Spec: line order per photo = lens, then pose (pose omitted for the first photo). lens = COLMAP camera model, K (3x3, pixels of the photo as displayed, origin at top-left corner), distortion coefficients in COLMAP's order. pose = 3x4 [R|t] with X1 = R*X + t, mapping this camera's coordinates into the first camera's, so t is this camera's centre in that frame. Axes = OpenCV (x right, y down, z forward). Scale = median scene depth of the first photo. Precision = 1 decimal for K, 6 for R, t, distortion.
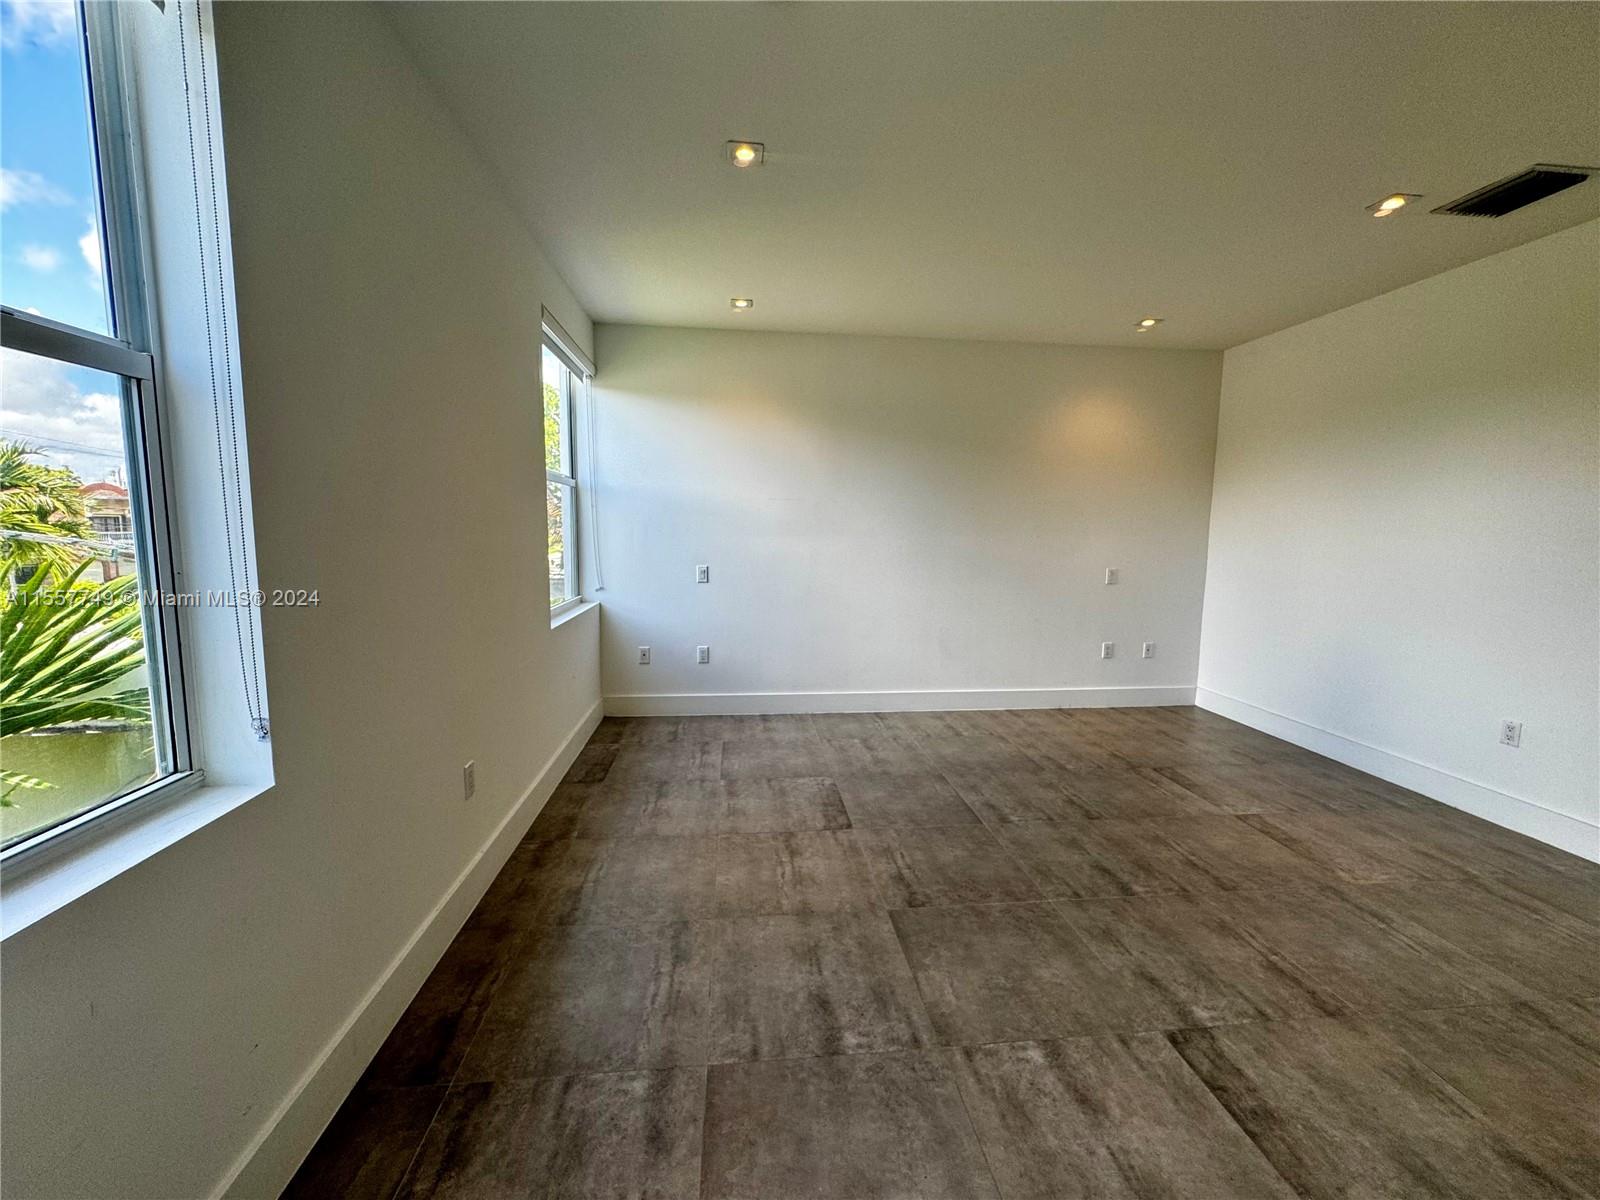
lens RADIAL K [[639.4, 0, 802.7], [0, 639.4, 605.8], [0, 0, 1]] dist [-0.002648, 0.000079]
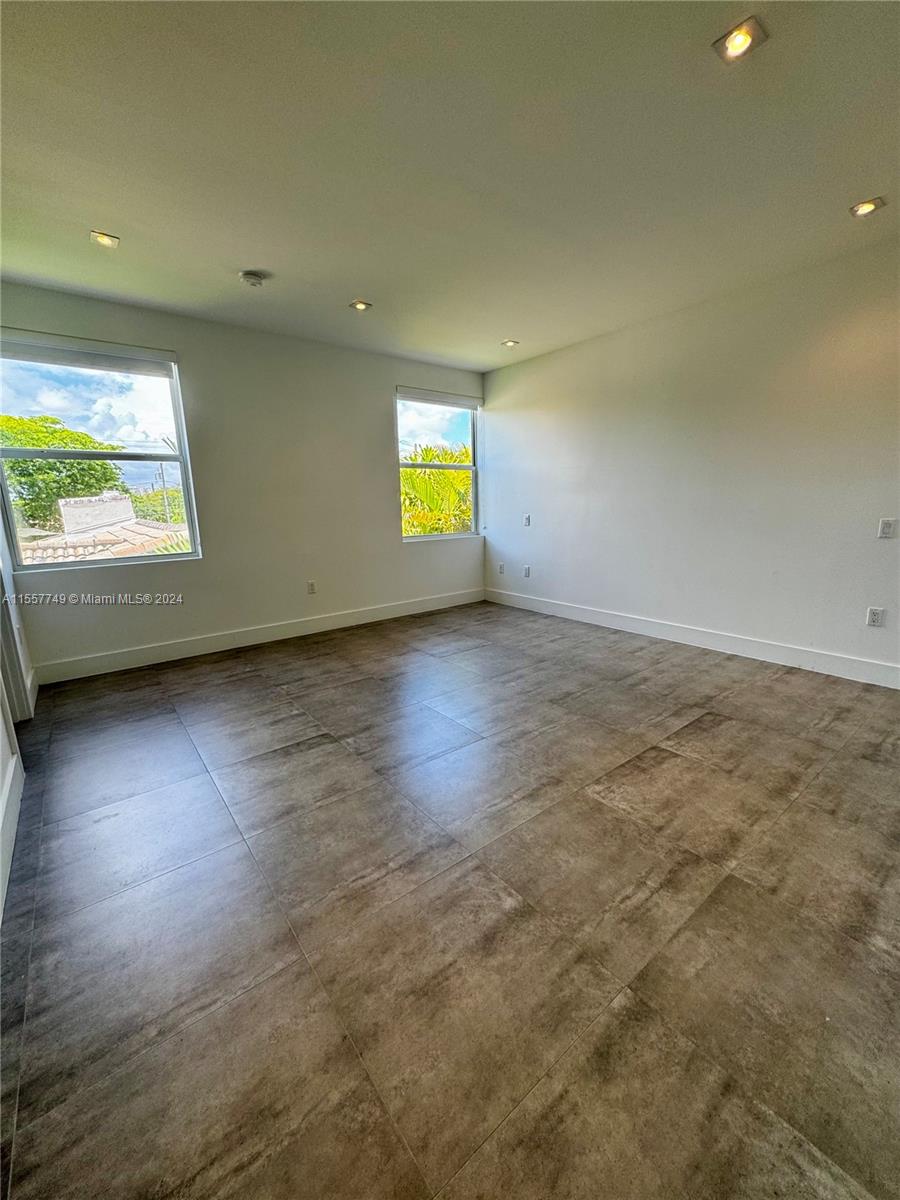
lens RADIAL K [[479.5, 0, 450.8], [0, 479.5, 595.4], [0, 0, 1]] dist [-0.002648, 0.000079]
pose [[0.531324, 0.139687, -0.835573, 0.968106], [-0.075972, 0.990195, 0.117227, 0.013023], [0.843755, 0.001195, 0.536727, 0.248748]]
